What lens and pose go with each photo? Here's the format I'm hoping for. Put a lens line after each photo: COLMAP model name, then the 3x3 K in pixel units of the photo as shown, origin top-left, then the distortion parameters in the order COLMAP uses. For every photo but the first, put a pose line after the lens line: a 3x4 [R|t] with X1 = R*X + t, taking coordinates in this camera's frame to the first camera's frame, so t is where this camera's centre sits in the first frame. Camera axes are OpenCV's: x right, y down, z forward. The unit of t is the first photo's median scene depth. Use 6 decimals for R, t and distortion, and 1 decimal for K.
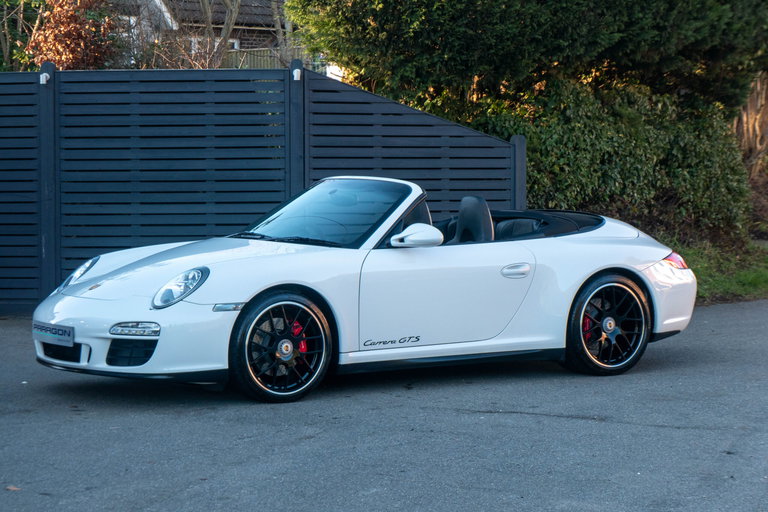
lens RADIAL K [[2096.5, 0, 375.1], [0, 2096.5, 221.0], [0, 0, 1]] dist [-0.087950, 0.000000]
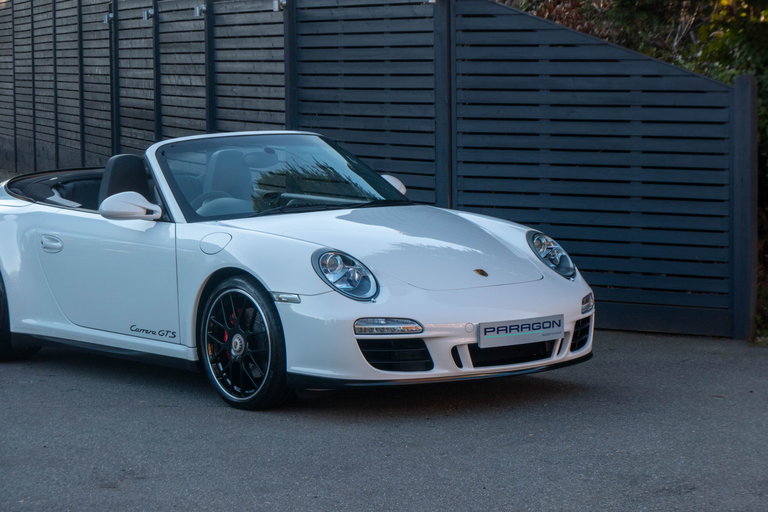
lens RADIAL K [[2440.0, 0, 386.8], [0, 2440.0, 253.4], [0, 0, 1]] dist [-0.137465, 0.000000]
pose [[0.544766, 0.069058, -0.835740, 0.644846], [-0.021338, 0.997422, 0.068509, -0.033441], [0.838317, -0.019489, 0.544835, 0.459115]]
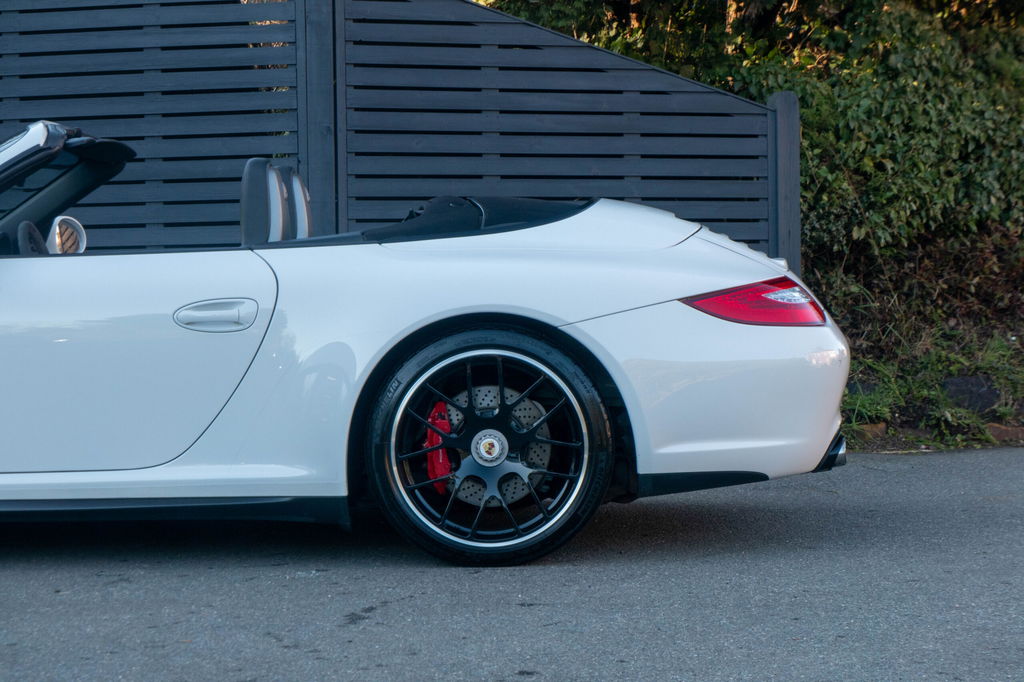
lens RADIAL K [[2422.7, 0, 507.4], [0, 2422.7, 335.2], [0, 0, 1]] dist [-0.088474, 0.000000]
pose [[0.992822, -0.008647, -0.119289, 0.069140], [0.007145, 0.999890, -0.013015, 0.024040], [0.119389, 0.012070, 0.992774, 0.401681]]
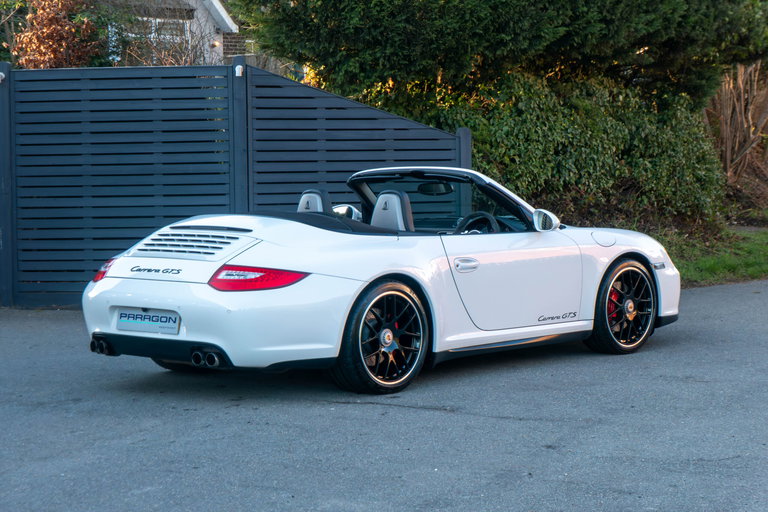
lens RADIAL K [[1907.4, 0, 398.1], [0, 1907.4, 248.0], [0, 0, 1]] dist [-0.017162, 0.000000]
pose [[0.998408, -0.006511, -0.056036, 0.085647], [0.007653, 0.999767, 0.020178, -0.000805], [0.055891, -0.020575, 0.998225, 0.058578]]
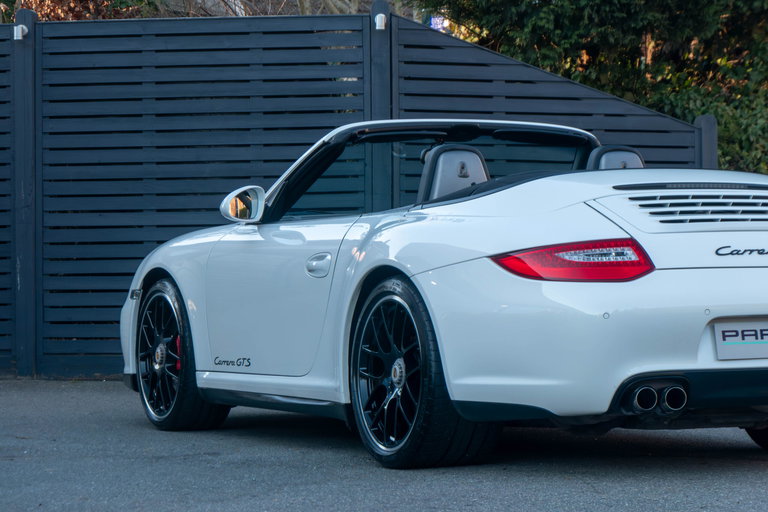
lens RADIAL K [[2751.1, 0, 415.2], [0, 2751.1, 261.6], [0, 0, 1]] dist [-0.112772, 0.000000]
pose [[0.998284, -0.005757, -0.058273, 0.024471], [0.003345, 0.999137, -0.041403, 0.043153], [0.058461, 0.041137, 0.997442, 0.090214]]
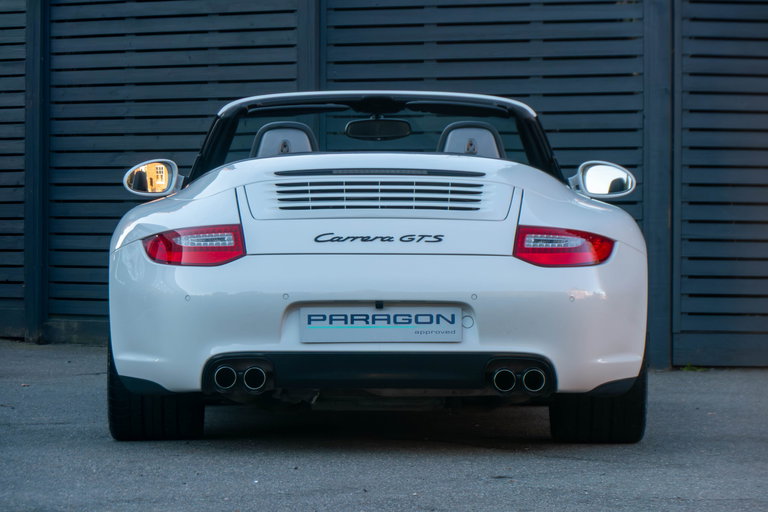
lens RADIAL K [[4245.5, 0, 385.6], [0, 4245.5, 255.9], [0, 0, 1]] dist [-0.321764, 0.000000]
pose [[0.878553, 0.013594, -0.477452, 0.440917], [-0.025805, 0.999486, -0.019026, 0.039032], [0.476948, 0.029036, 0.878452, -0.102433]]
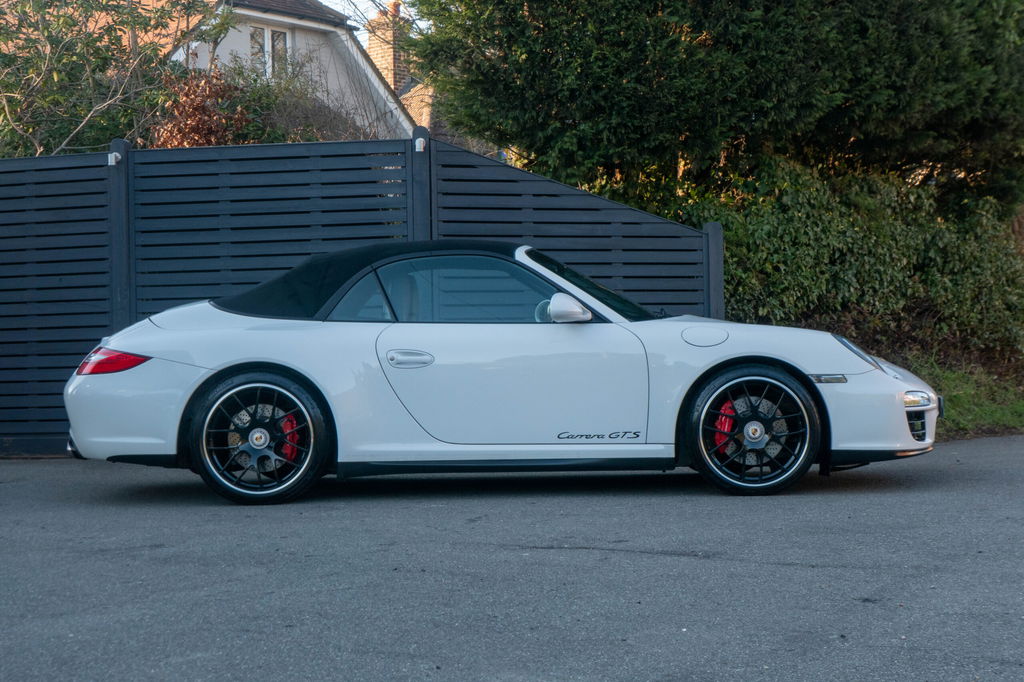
lens RADIAL K [[2005.5, 0, 513.0], [0, 2005.5, 325.3], [0, 0, 1]] dist [-0.034046, 0.000000]
pose [[0.993086, -0.017469, -0.116081, 0.078167], [0.011868, 0.998740, -0.048762, 0.033275], [0.116786, 0.047048, 0.992042, 0.231261]]
